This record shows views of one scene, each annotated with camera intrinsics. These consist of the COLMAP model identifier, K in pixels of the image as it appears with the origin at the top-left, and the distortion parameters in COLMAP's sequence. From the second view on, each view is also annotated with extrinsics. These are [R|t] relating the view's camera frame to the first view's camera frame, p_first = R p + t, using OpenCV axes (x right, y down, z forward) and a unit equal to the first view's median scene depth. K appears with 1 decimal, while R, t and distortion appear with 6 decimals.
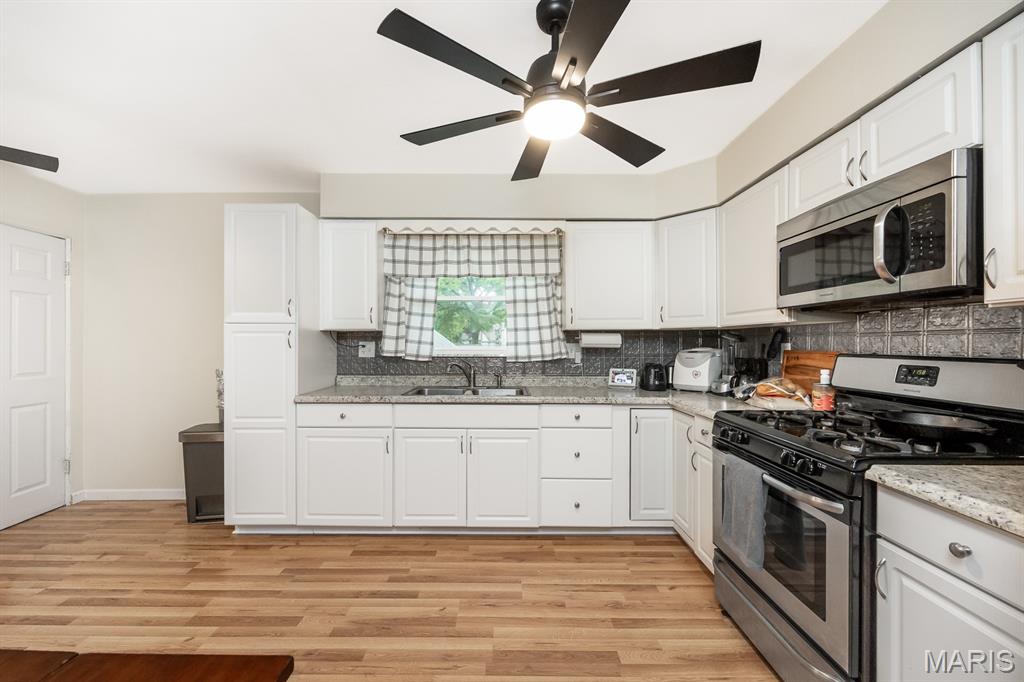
lens RADIAL K [[398.7, 0, 504.7], [0, 398.7, 343.9], [0, 0, 1]] dist [-0.004813, -0.000013]
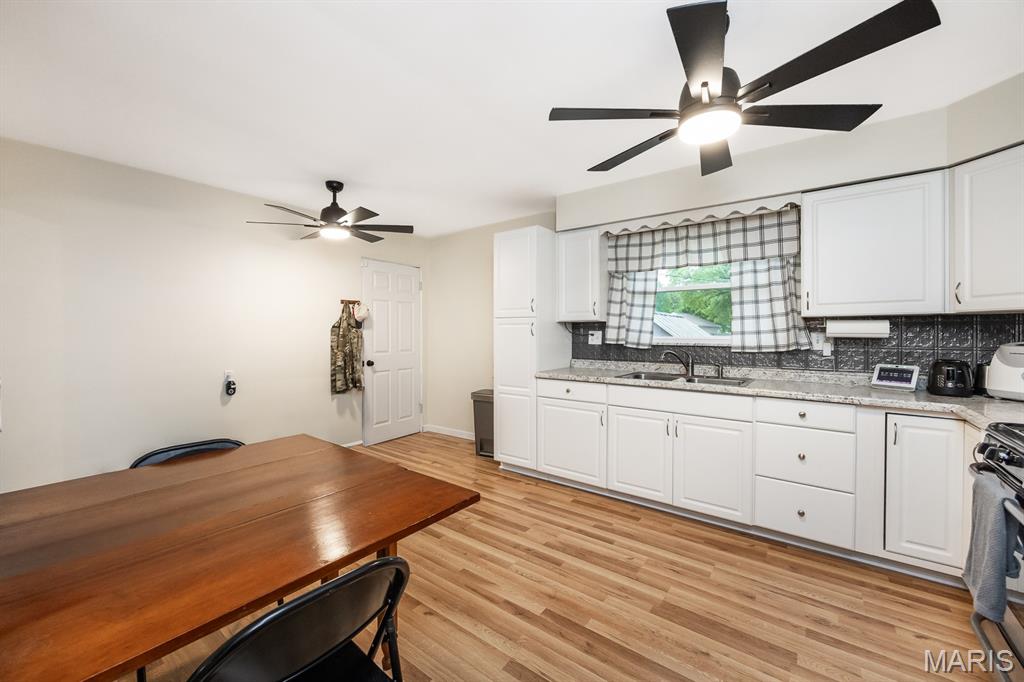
lens RADIAL K [[398.7, 0, 494.8], [0, 398.7, 339.8], [0, 0, 1]] dist [-0.004813, -0.000013]
pose [[0.785893, 0.011693, -0.618252, 0.178430], [-0.000732, 0.999838, 0.017979, -0.000625], [0.618362, -0.013677, 0.785774, -0.118004]]
